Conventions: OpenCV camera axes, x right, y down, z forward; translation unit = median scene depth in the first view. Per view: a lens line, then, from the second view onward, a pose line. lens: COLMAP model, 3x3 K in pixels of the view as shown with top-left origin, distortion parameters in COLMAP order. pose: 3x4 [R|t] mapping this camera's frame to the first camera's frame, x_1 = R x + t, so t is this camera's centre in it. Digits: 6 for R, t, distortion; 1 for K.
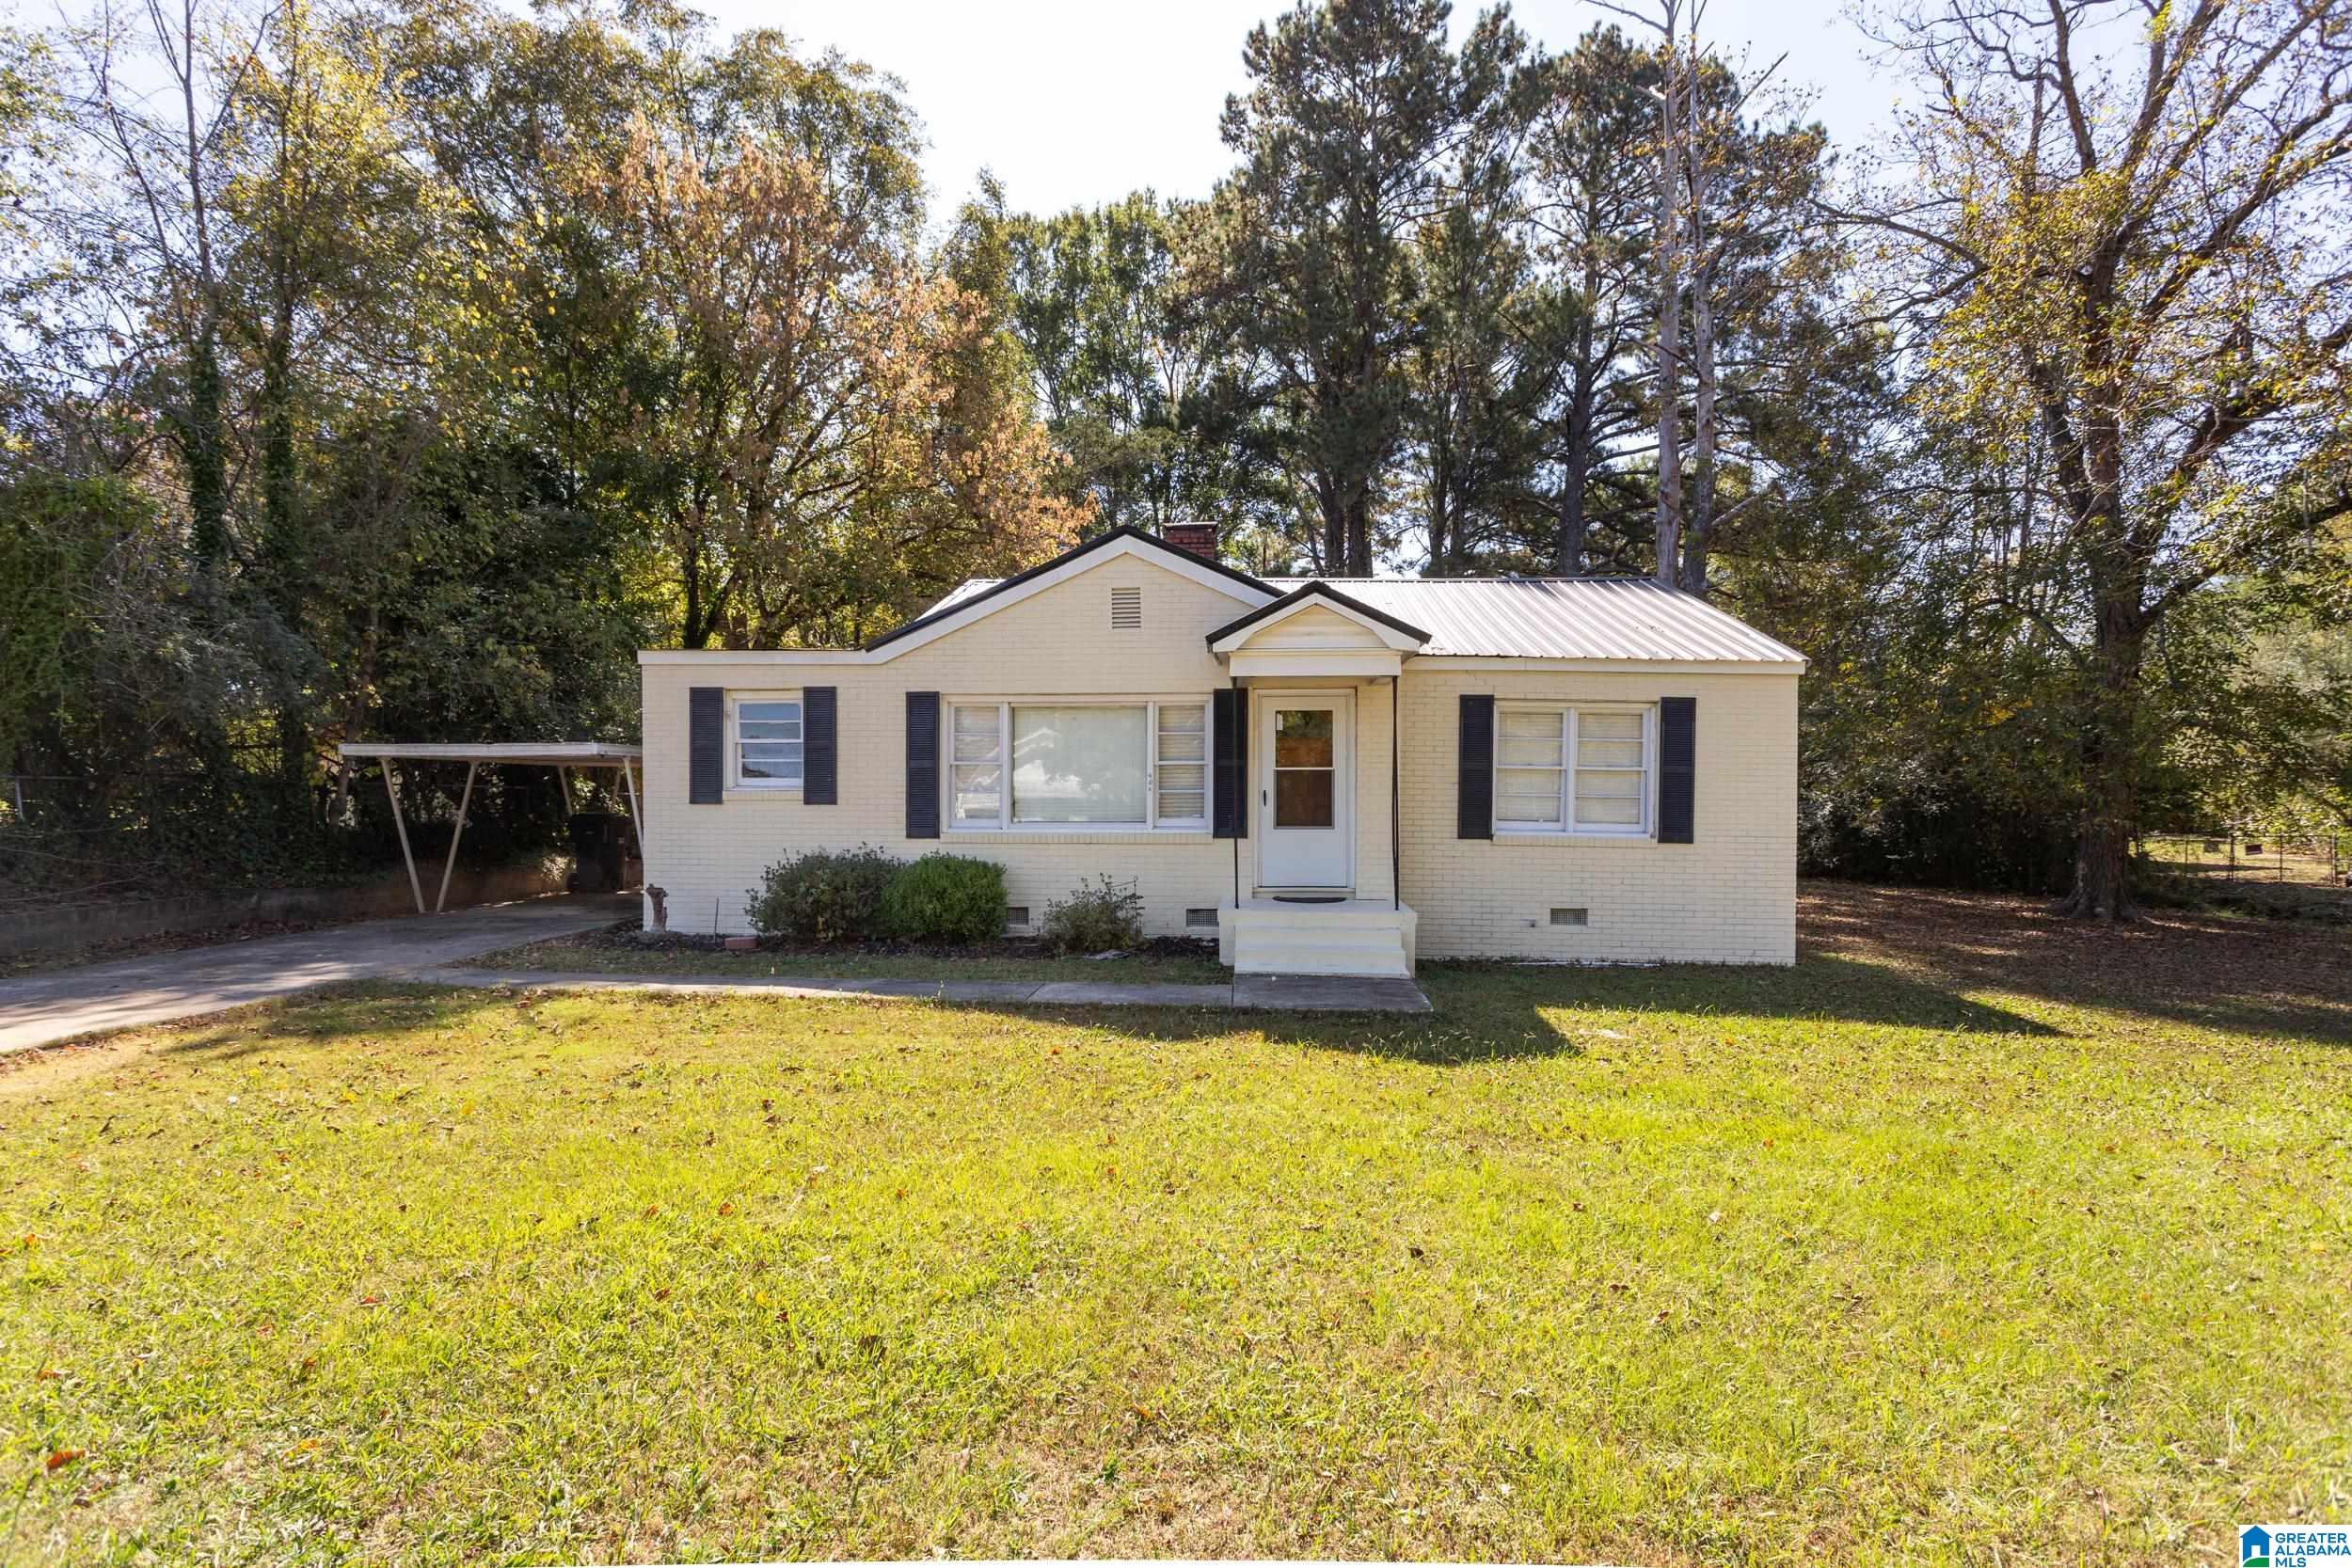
lens RADIAL K [[1152.2, 0, 1173.6], [0, 1152.2, 805.1], [0, 0, 1]] dist [0.001907, 0.000141]
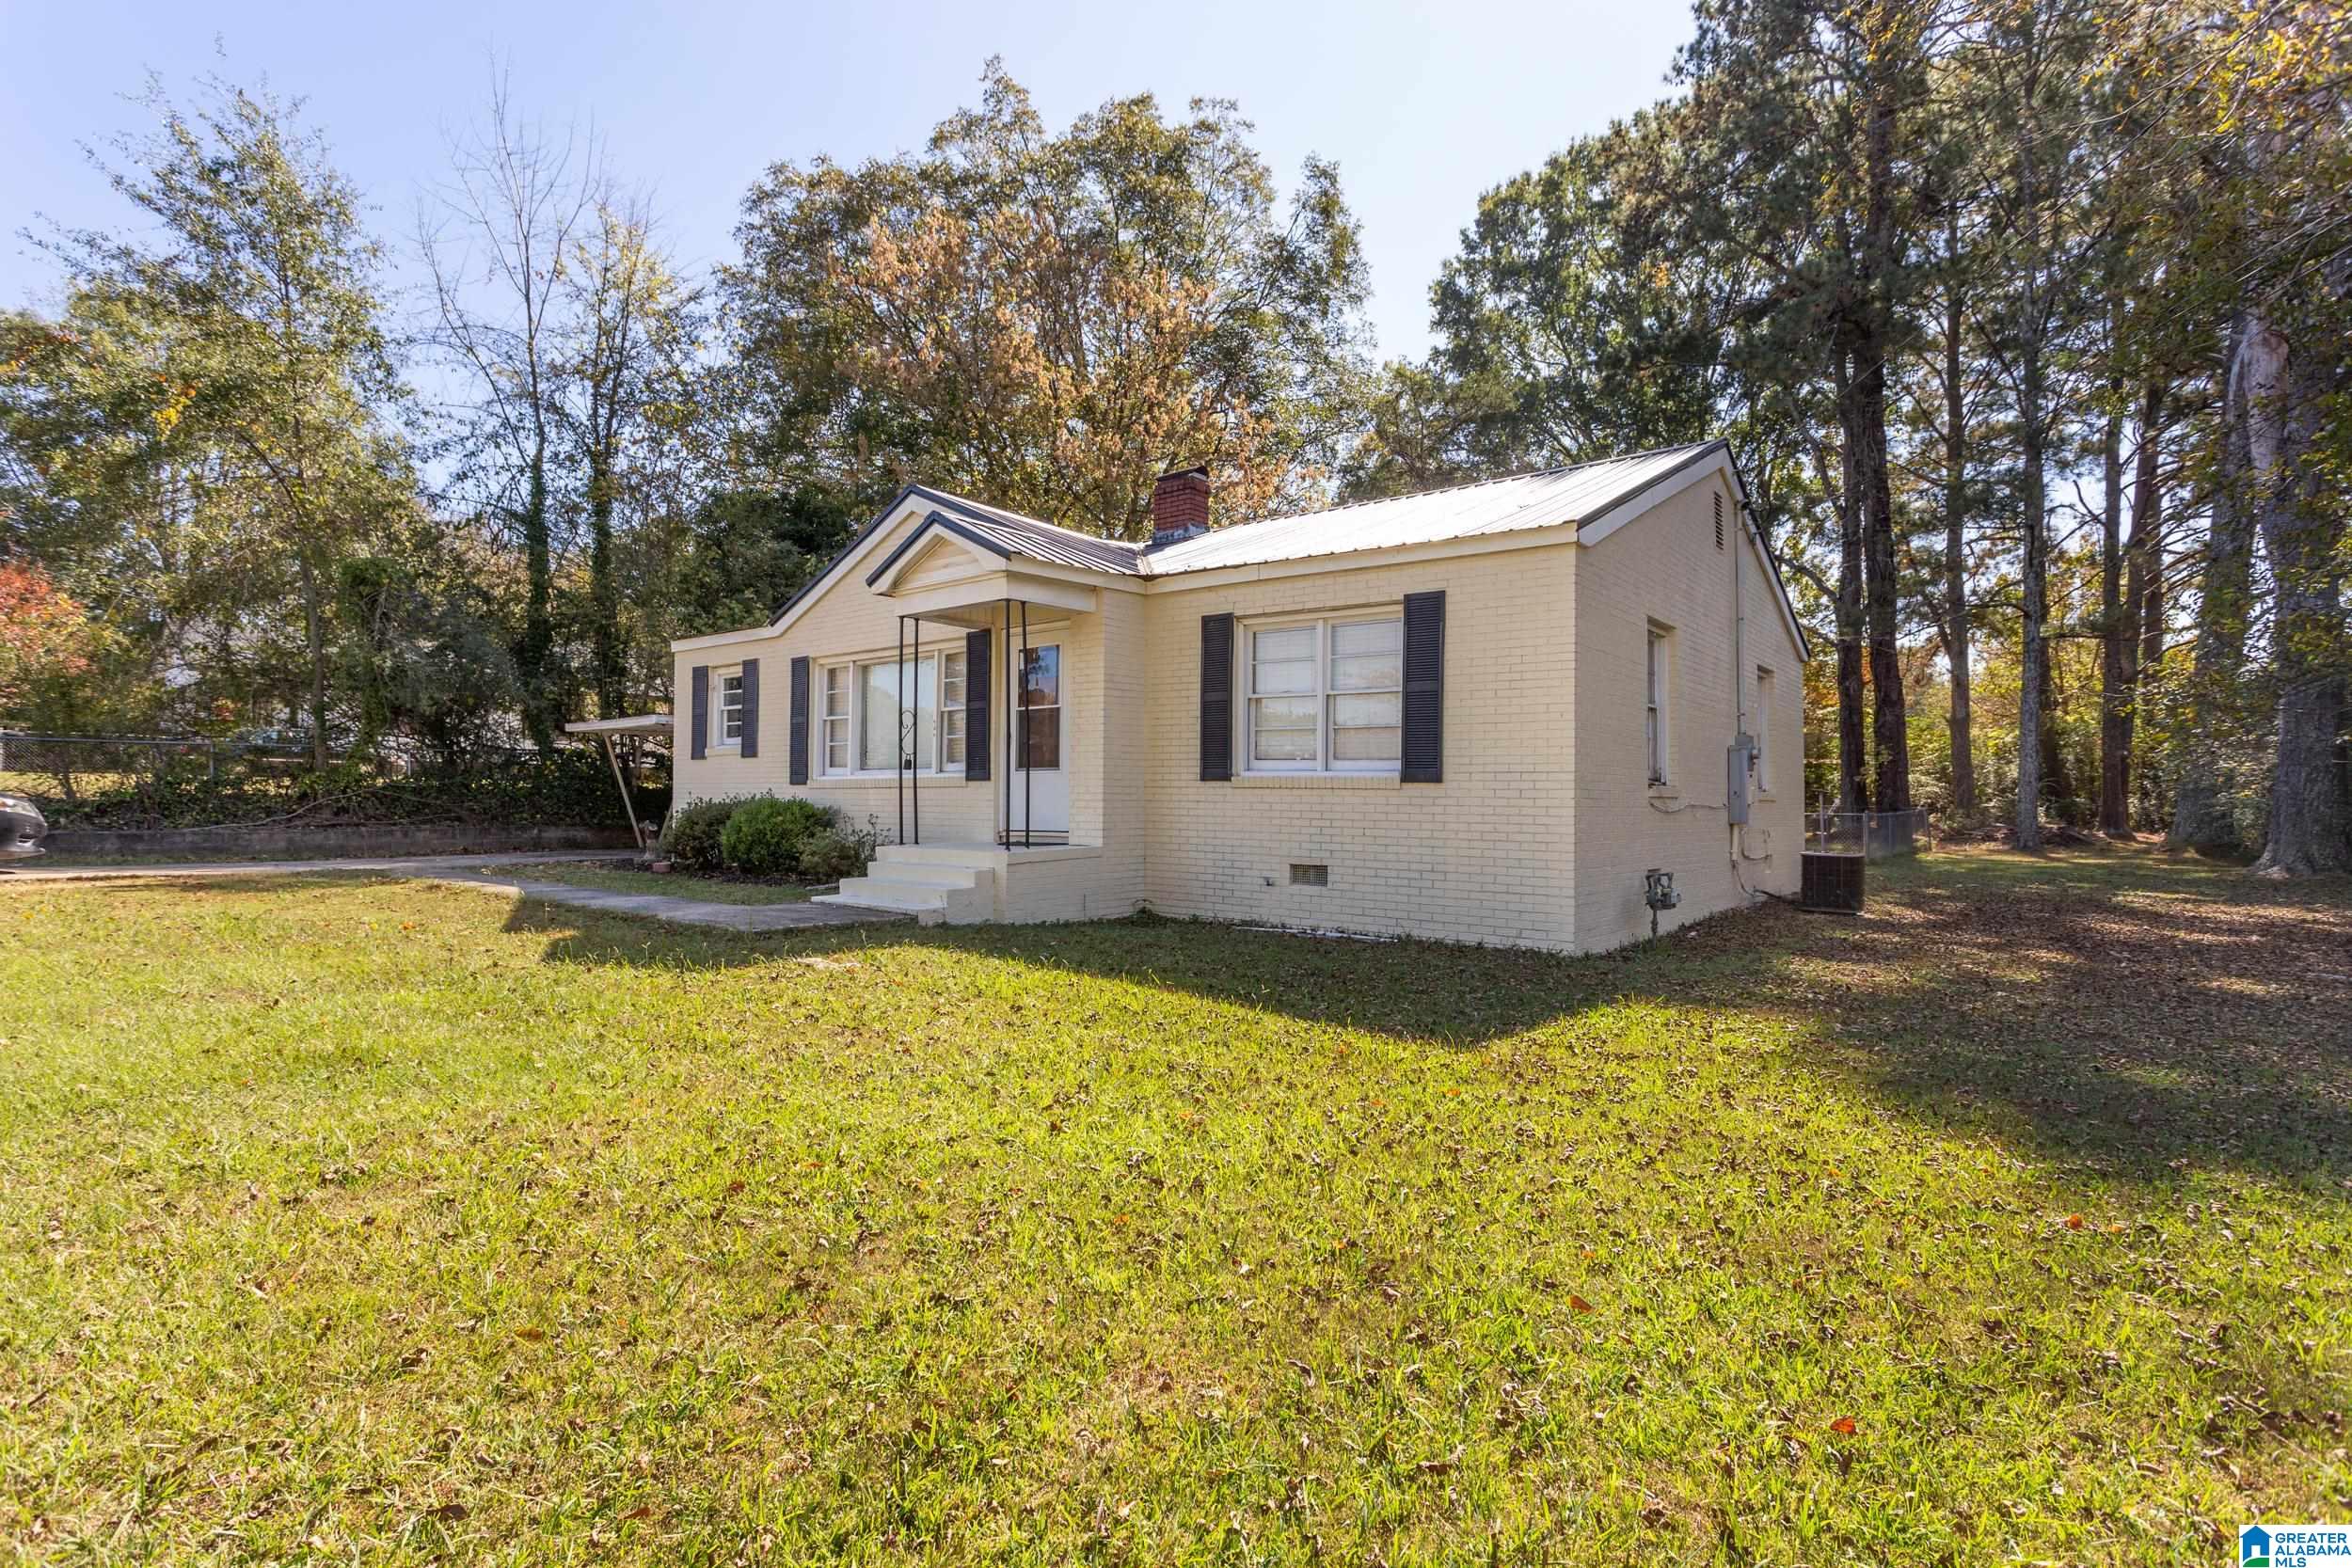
lens RADIAL K [[1147.4, 0, 1176.0], [0, 1147.4, 784.0], [0, 0, 1]] dist [0.002071, 0.000420]
pose [[0.818164, -0.009808, -0.574901, 0.720942], [-0.003180, 0.999762, -0.021582, 0.049352], [0.574976, 0.019486, 0.817938, 0.276302]]
